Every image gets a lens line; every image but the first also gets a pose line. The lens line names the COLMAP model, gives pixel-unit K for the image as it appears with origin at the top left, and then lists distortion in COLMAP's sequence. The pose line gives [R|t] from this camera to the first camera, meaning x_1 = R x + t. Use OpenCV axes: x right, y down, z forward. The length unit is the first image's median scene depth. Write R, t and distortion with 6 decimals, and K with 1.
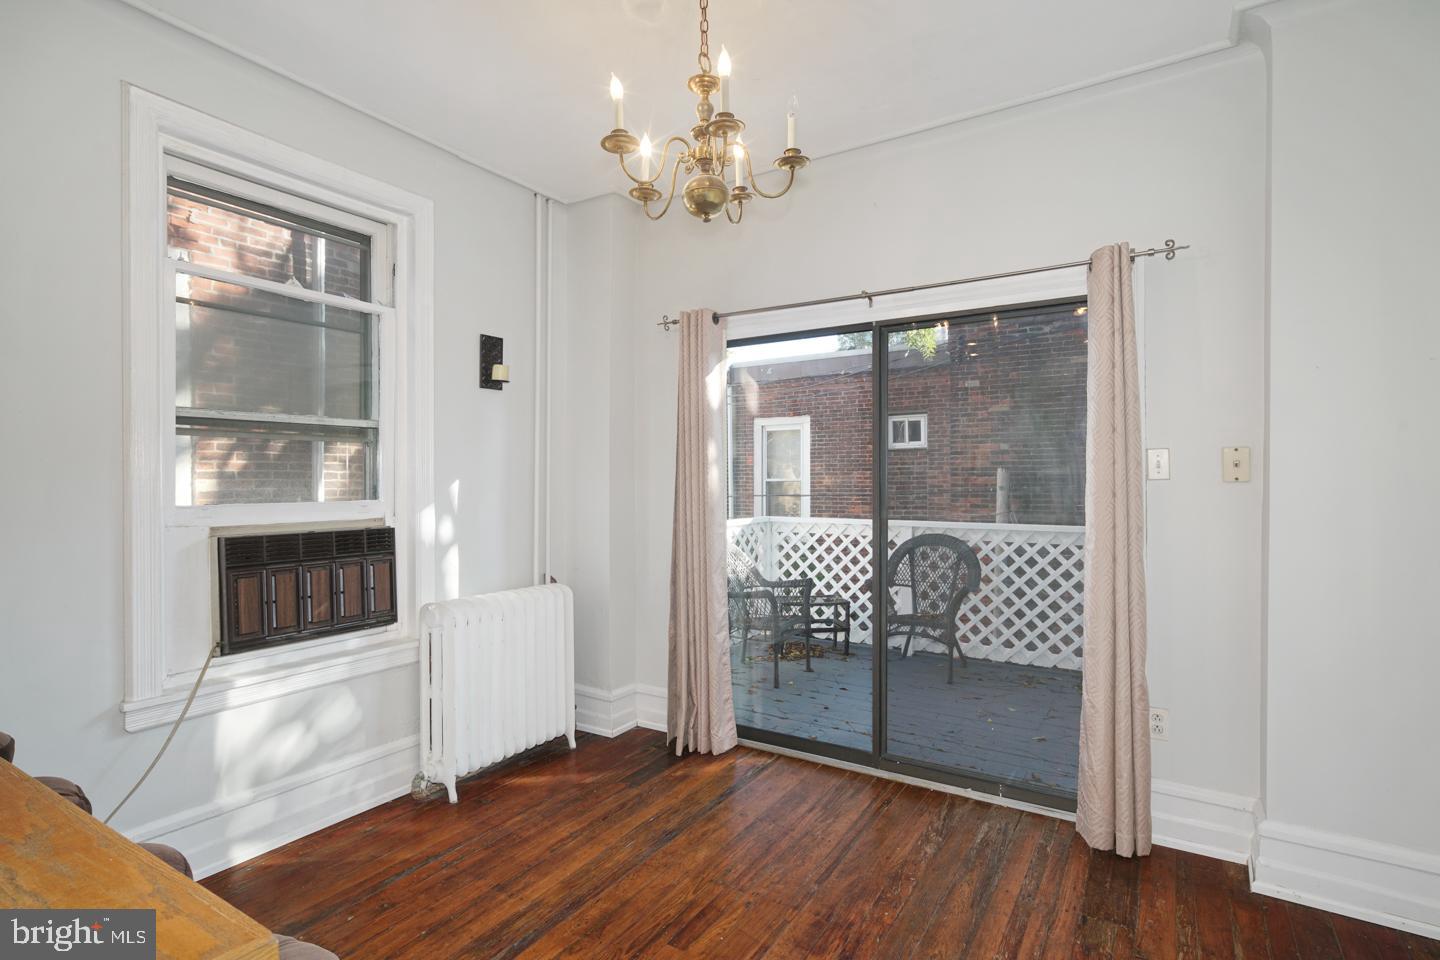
lens RADIAL K [[706.3, 0, 721.7], [0, 706.3, 485.5], [0, 0, 1]] dist [0.006631, -0.002928]
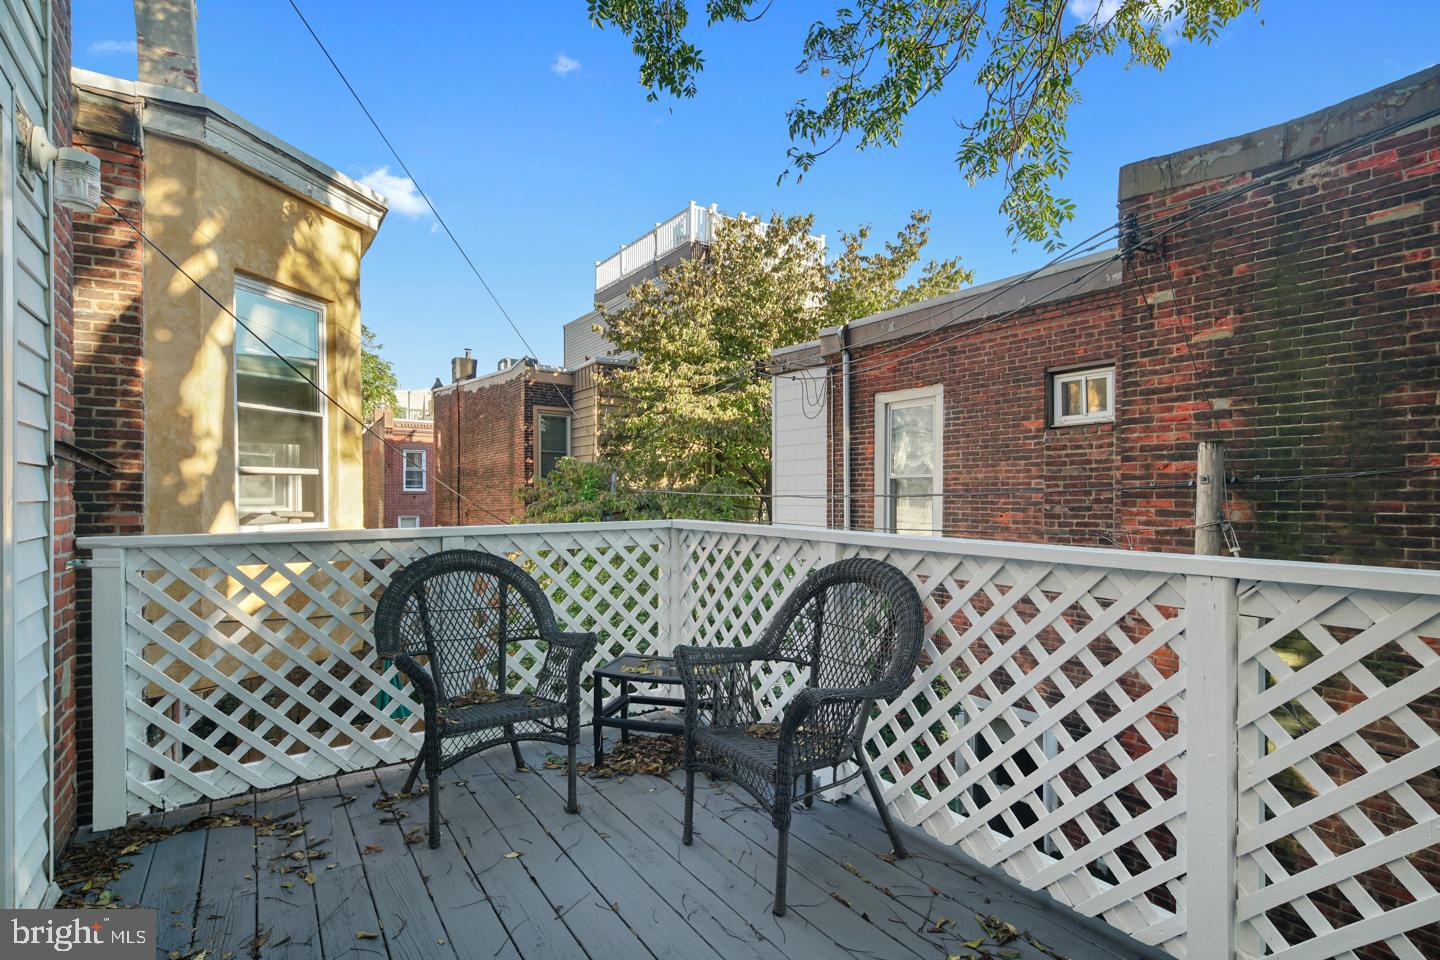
lens RADIAL K [[706.3, 0, 727.2], [0, 706.3, 498.9], [0, 0, 1]] dist [0.006631, -0.002928]
pose [[0.917001, 0.007143, -0.398822, 0.268606], [-0.005876, 0.999973, 0.004399, 0.017419], [0.398842, -0.001691, 0.917018, 0.348498]]
